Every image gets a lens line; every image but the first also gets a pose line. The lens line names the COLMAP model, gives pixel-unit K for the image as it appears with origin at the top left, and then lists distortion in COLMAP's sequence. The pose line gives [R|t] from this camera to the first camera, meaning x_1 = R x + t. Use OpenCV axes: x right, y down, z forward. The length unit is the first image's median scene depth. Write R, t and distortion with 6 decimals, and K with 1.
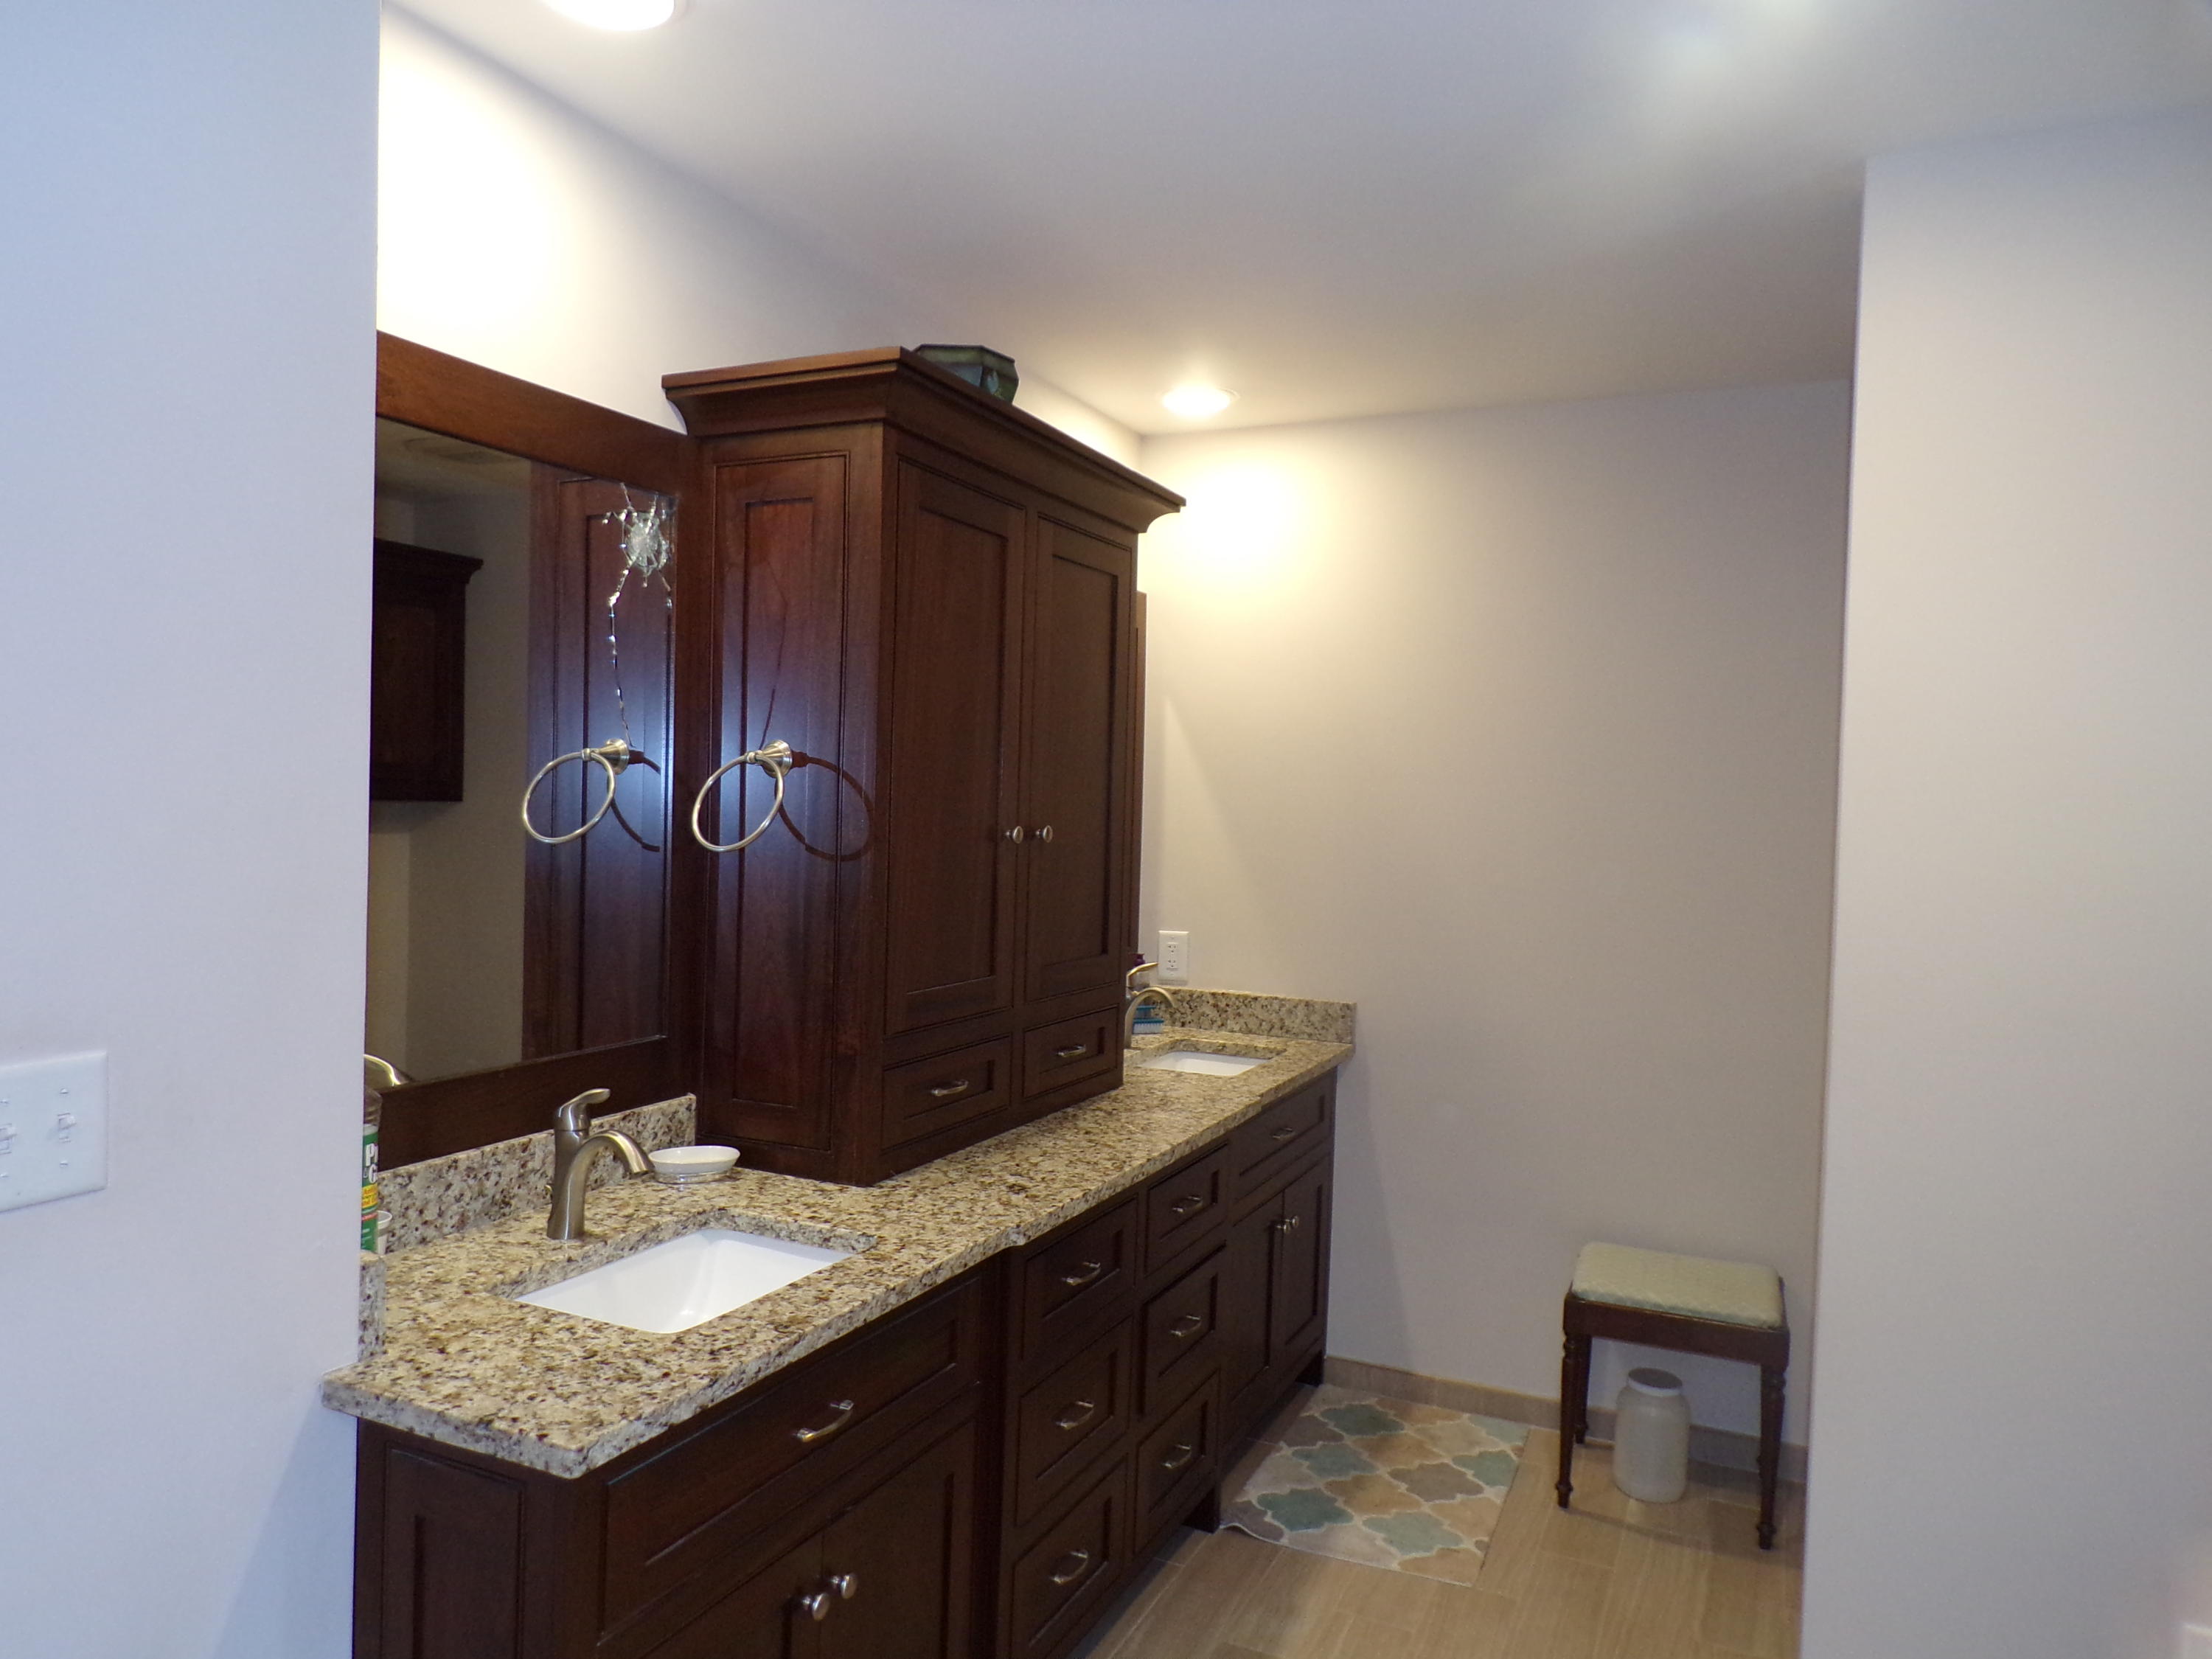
lens RADIAL K [[1519.9, 0, 1093.4], [0, 1519.9, 826.7], [0, 0, 1]] dist [-0.035394, 0.039468]
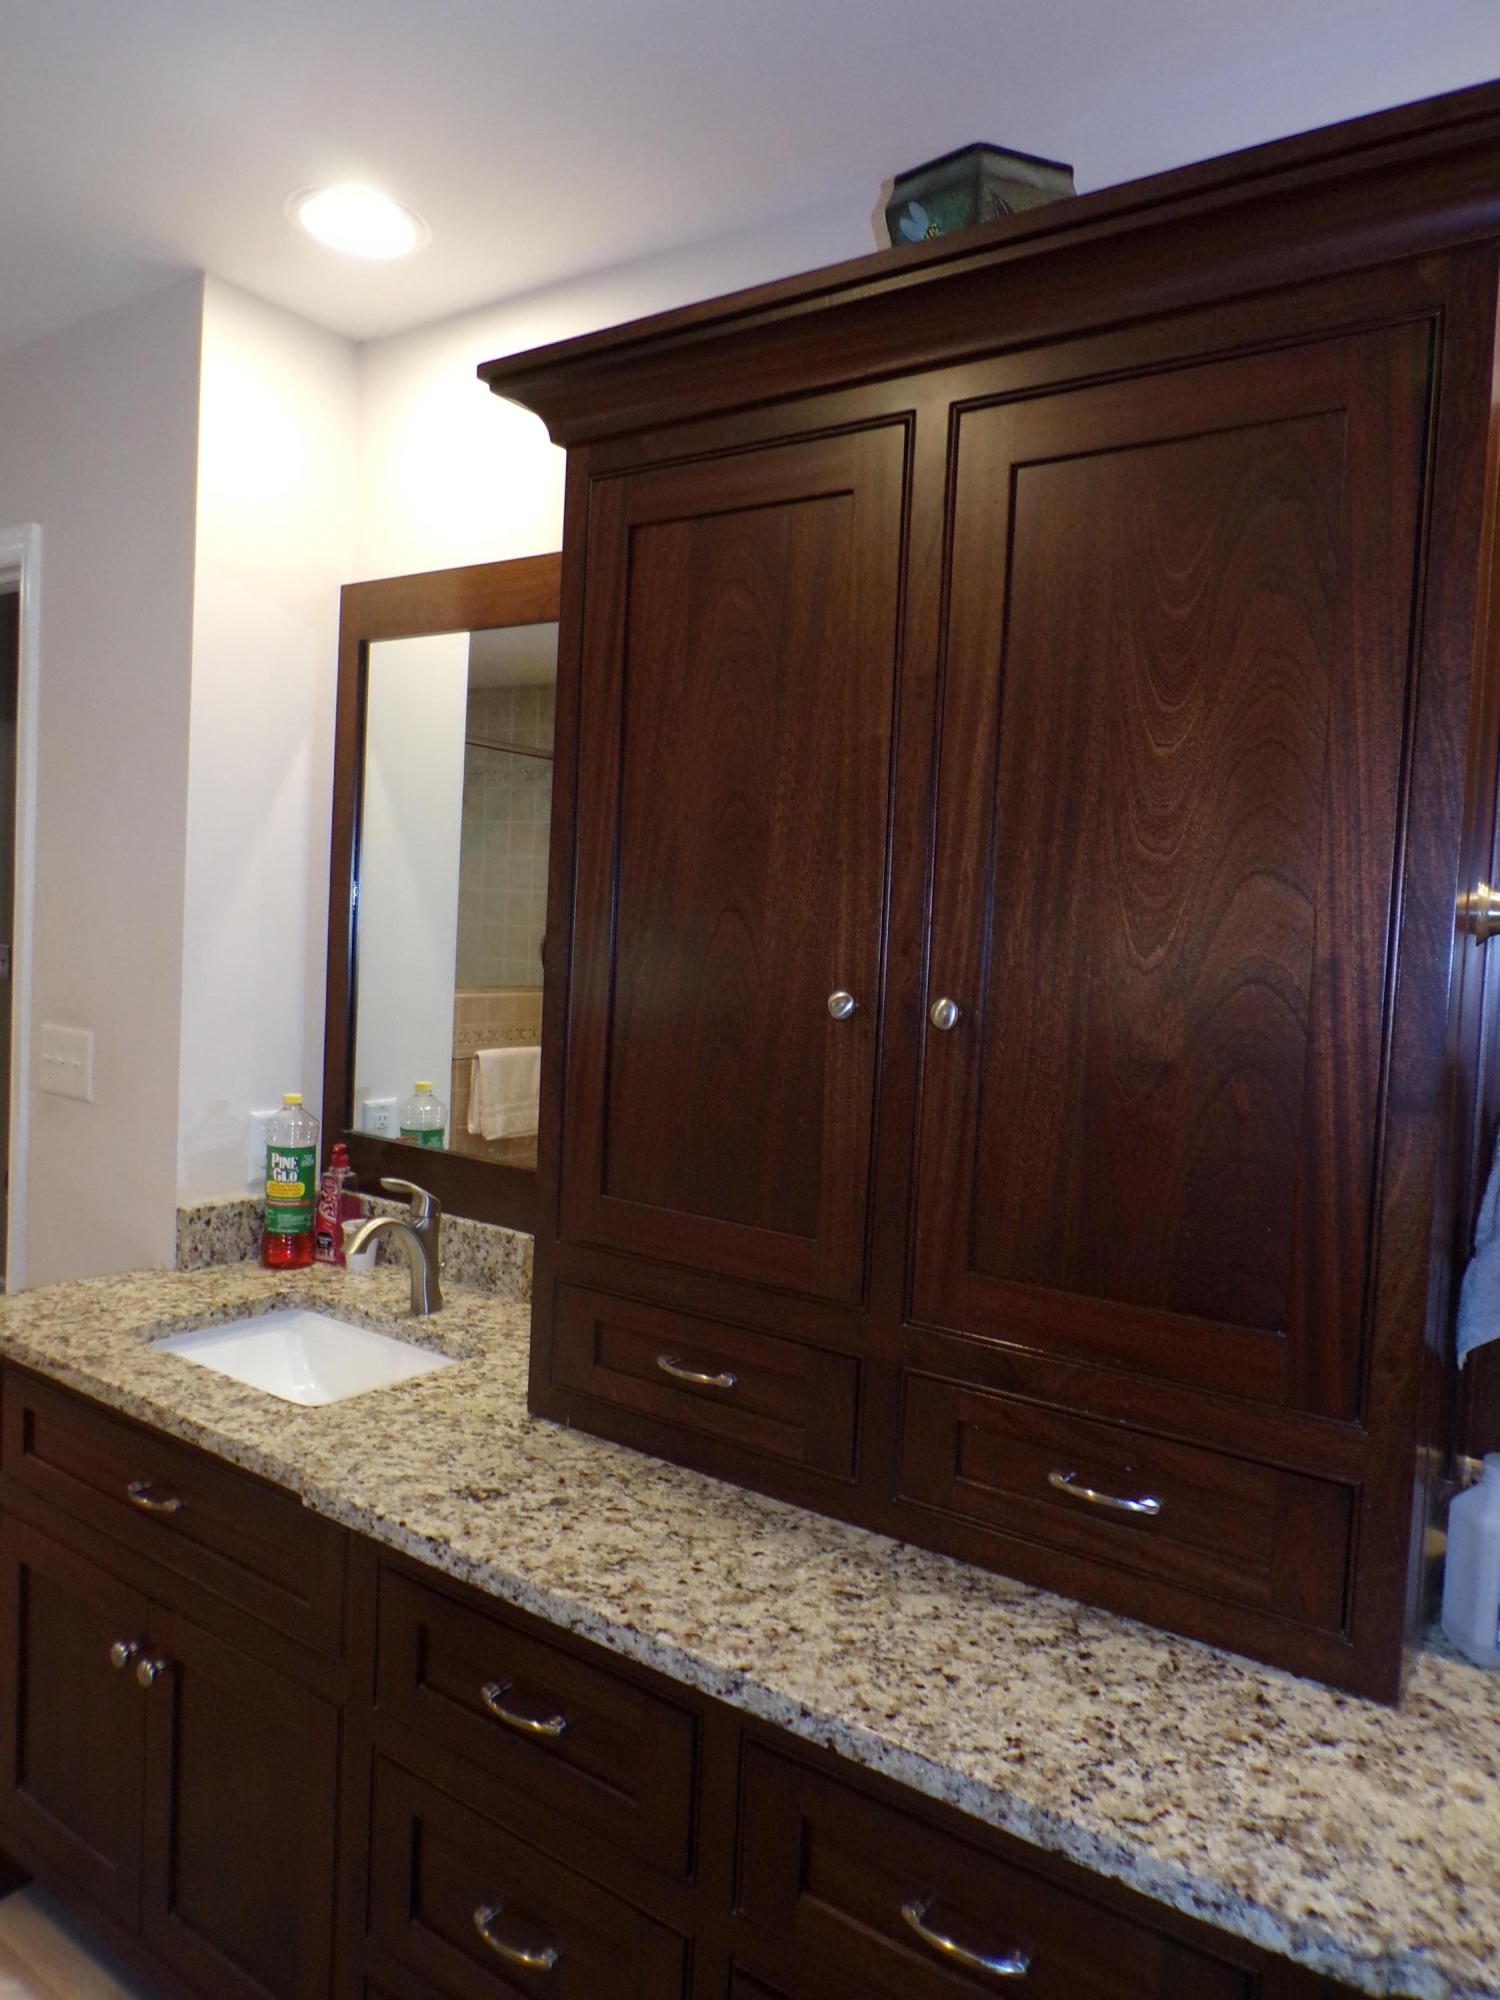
lens RADIAL K [[1374.3, 0, 742.7], [0, 1374.3, 986.6], [0, 0, 1]] dist [-0.035394, 0.039468]
pose [[-0.183606, 0.012566, -0.982920, 0.590601], [-0.078842, 0.996509, 0.027467, -0.015375], [0.979833, 0.082538, -0.181974, 1.353494]]
